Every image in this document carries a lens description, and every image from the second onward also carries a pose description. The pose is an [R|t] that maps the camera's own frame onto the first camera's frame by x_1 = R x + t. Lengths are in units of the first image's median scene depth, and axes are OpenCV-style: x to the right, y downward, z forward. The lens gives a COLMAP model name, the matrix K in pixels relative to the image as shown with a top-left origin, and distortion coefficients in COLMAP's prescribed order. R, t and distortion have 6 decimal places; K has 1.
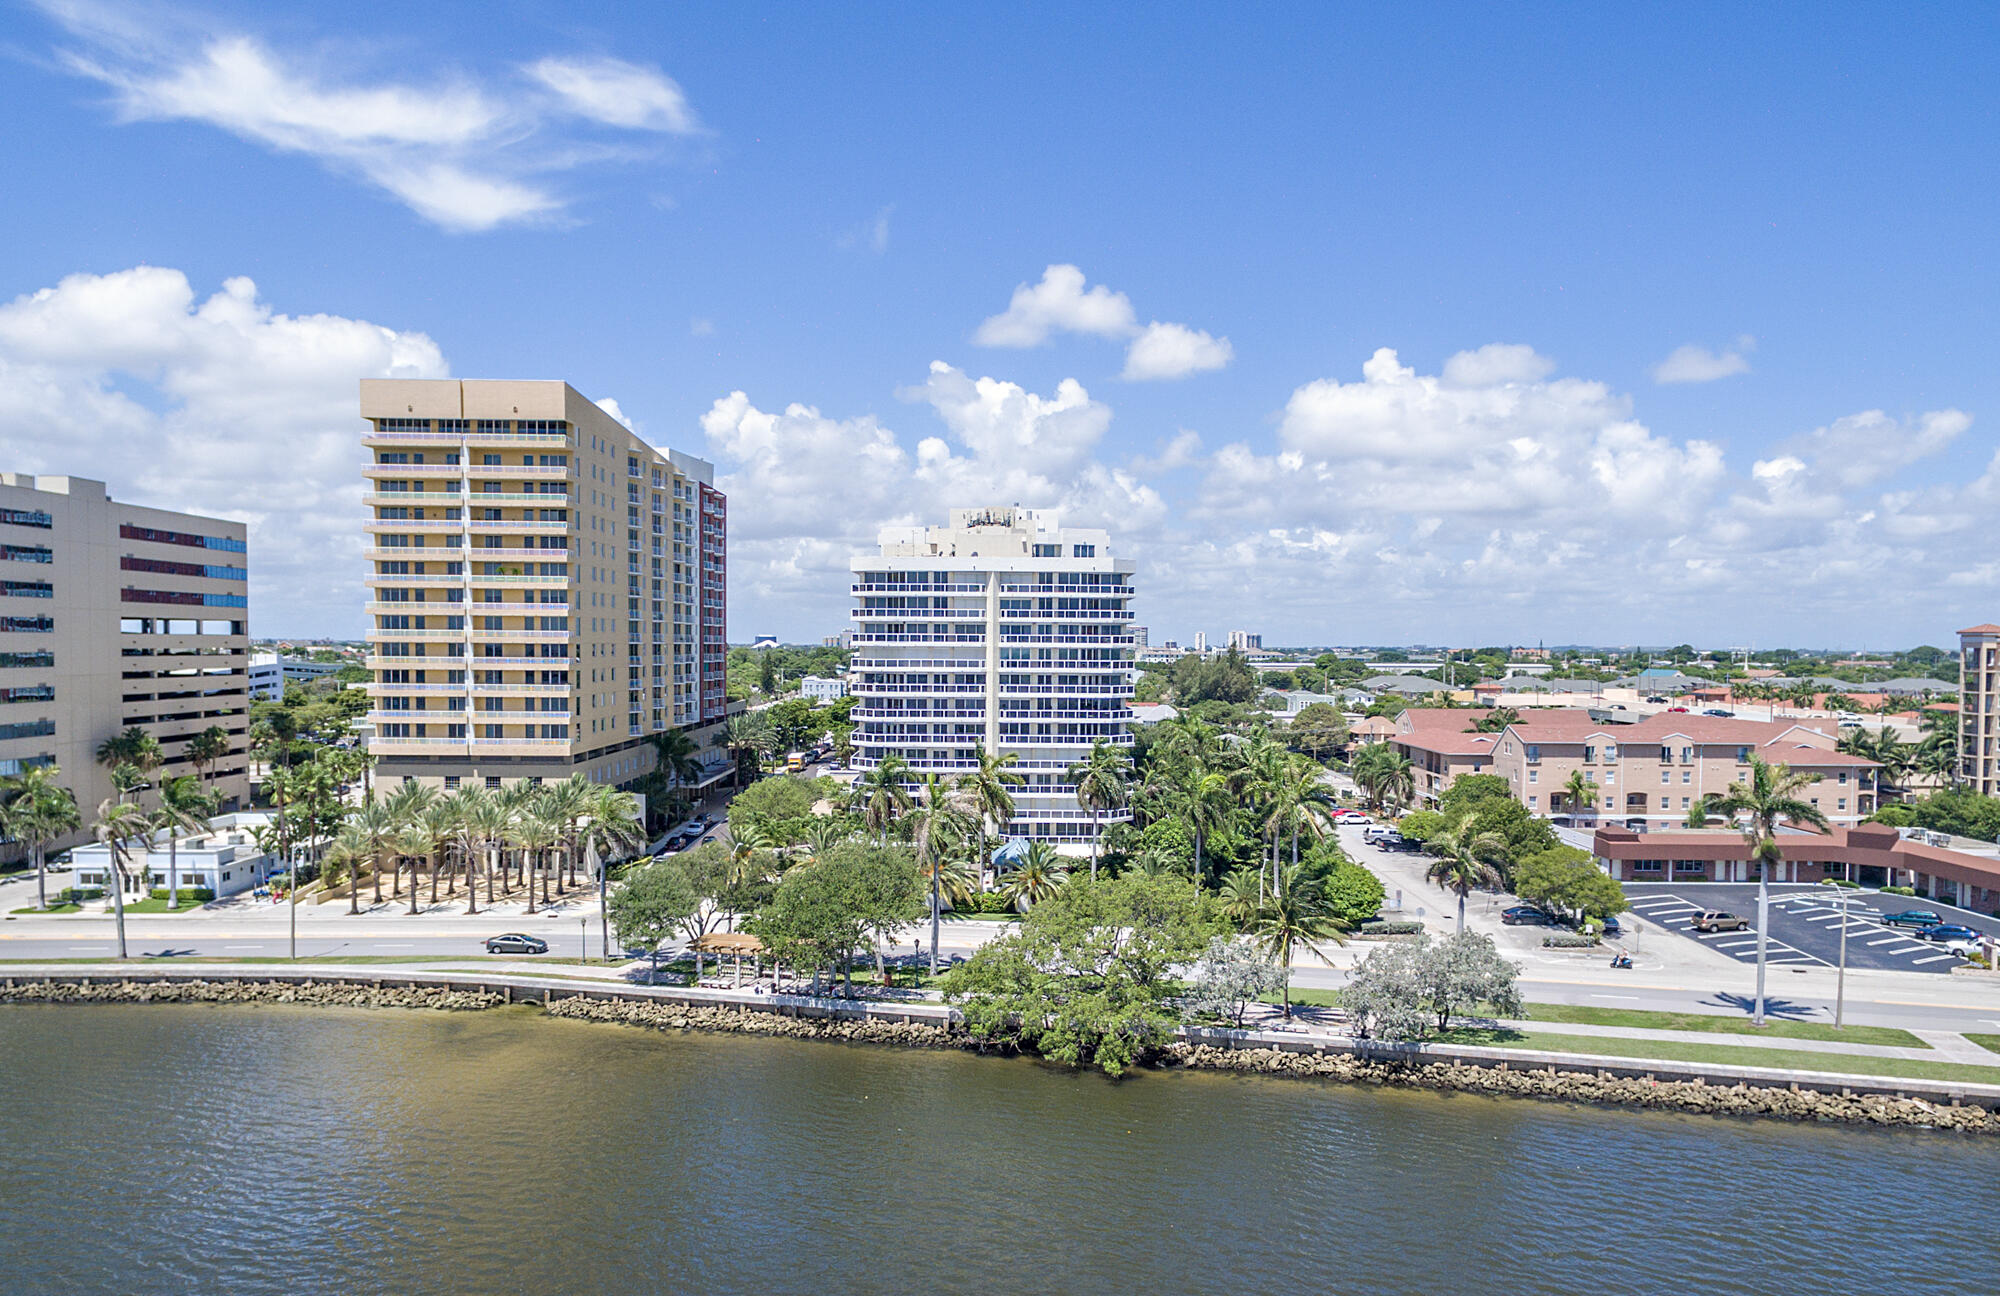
lens RADIAL K [[1386.2, 0, 991.3], [0, 1386.2, 709.1], [0, 0, 1]] dist [0.000153, -0.001015]
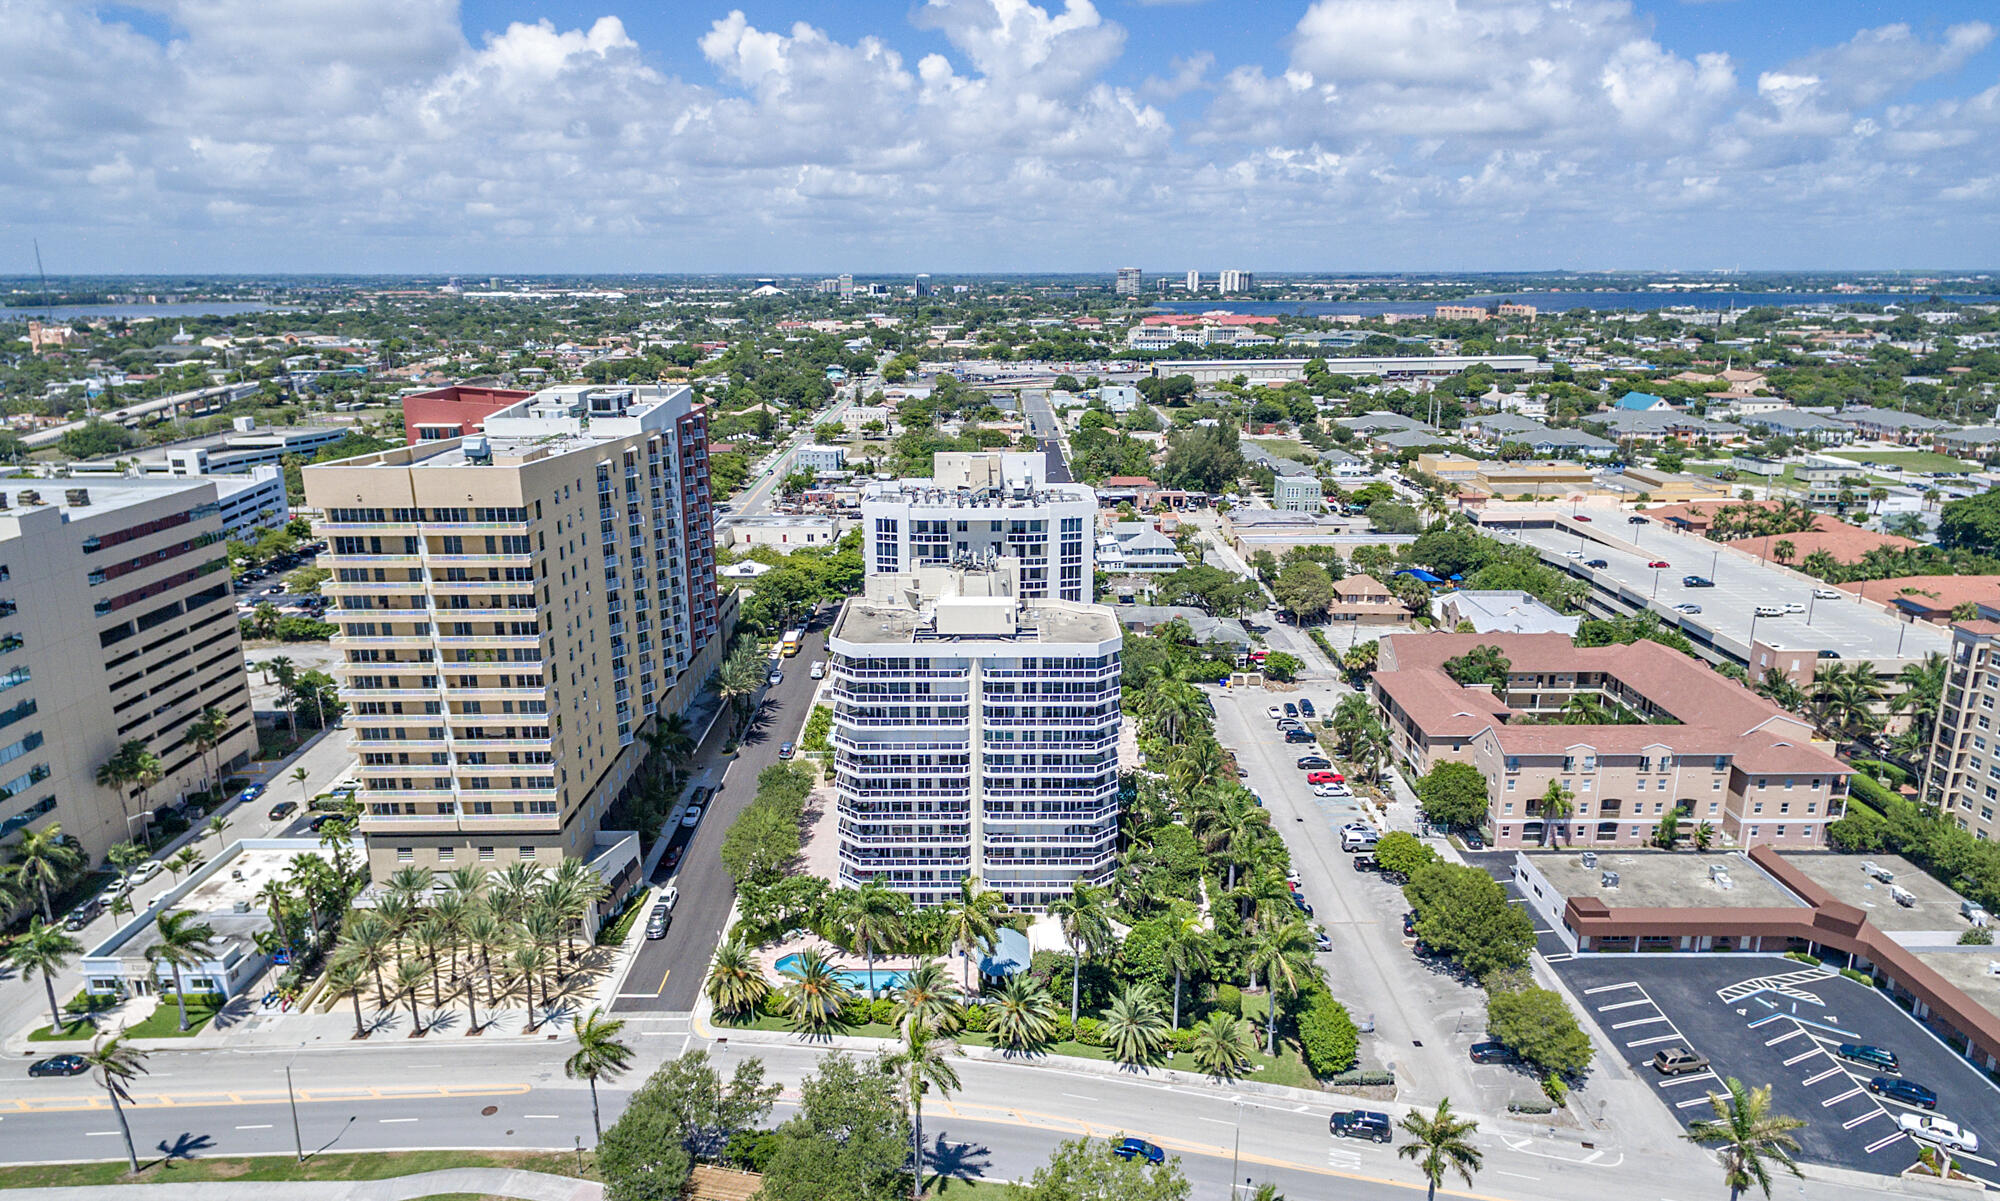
lens RADIAL K [[1310.5, 0, 989.0], [0, 1310.5, 624.4], [0, 0, 1]] dist [0.002520, 0.000835]
pose [[0.999949, -0.009723, -0.002660, 0.013282], [0.010072, 0.974411, 0.224547, -0.326215], [0.000408, -0.224563, 0.974460, 0.101606]]
